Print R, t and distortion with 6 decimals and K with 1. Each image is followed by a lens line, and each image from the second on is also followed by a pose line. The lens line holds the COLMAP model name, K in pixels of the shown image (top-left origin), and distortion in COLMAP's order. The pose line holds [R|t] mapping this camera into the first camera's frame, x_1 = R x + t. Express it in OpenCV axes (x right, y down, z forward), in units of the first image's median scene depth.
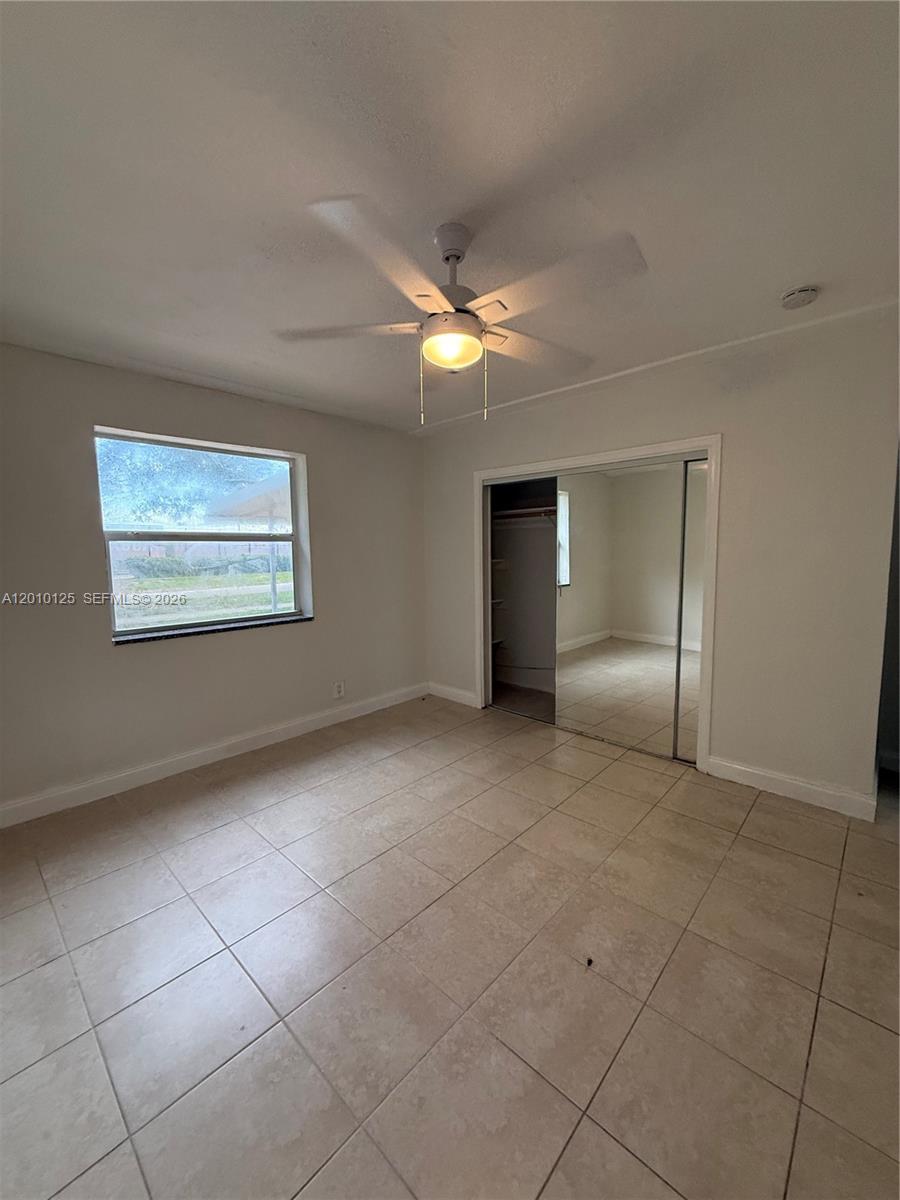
lens RADIAL K [[480.2, 0, 448.4], [0, 480.2, 597.2], [0, 0, 1]] dist [0.000134, 0.000203]
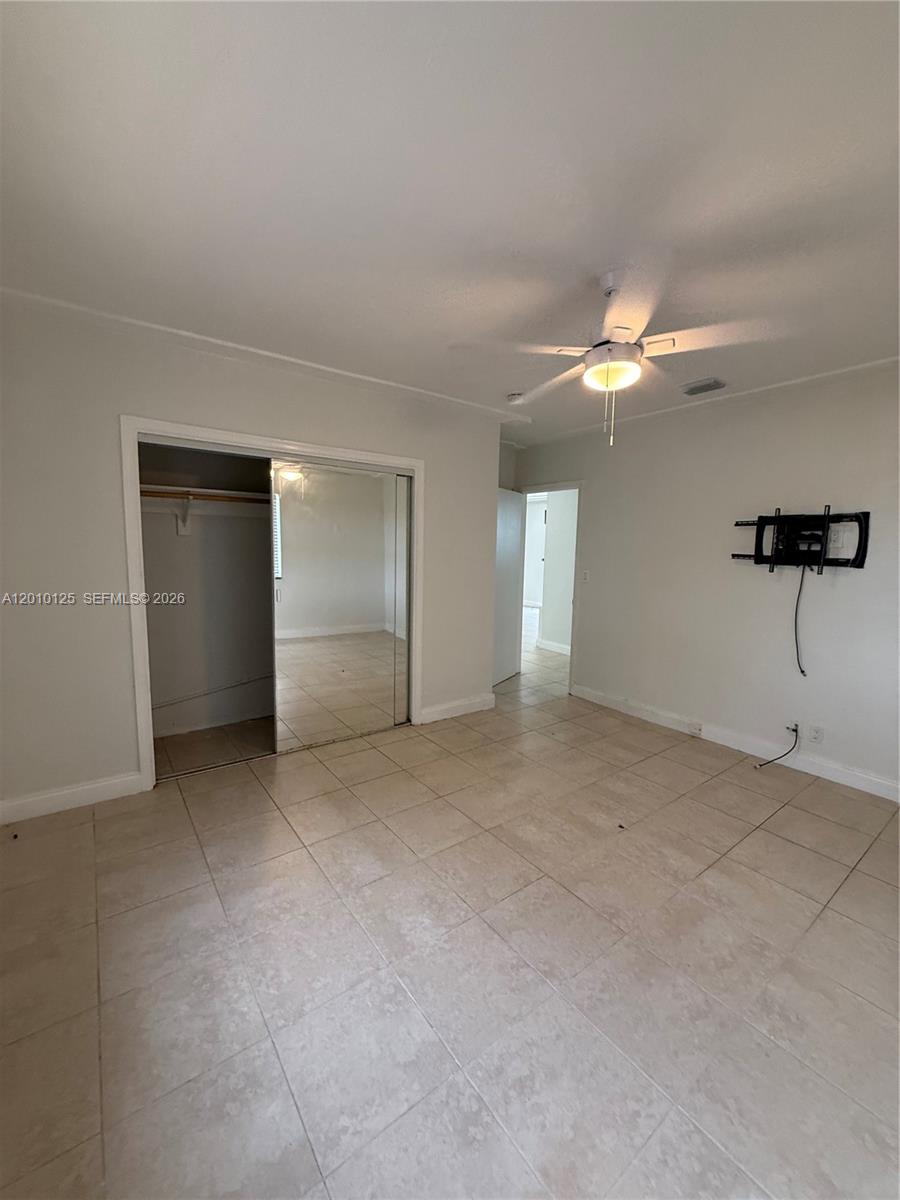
lens RADIAL K [[477.5, 0, 448.7], [0, 477.5, 598.7], [0, 0, 1]] dist [-0.002181, -0.000168]
pose [[0.174582, -0.093795, 0.980165, -0.693783], [0.074883, 0.993835, 0.081765, -0.068450], [-0.981791, 0.059123, 0.180530, 0.699907]]
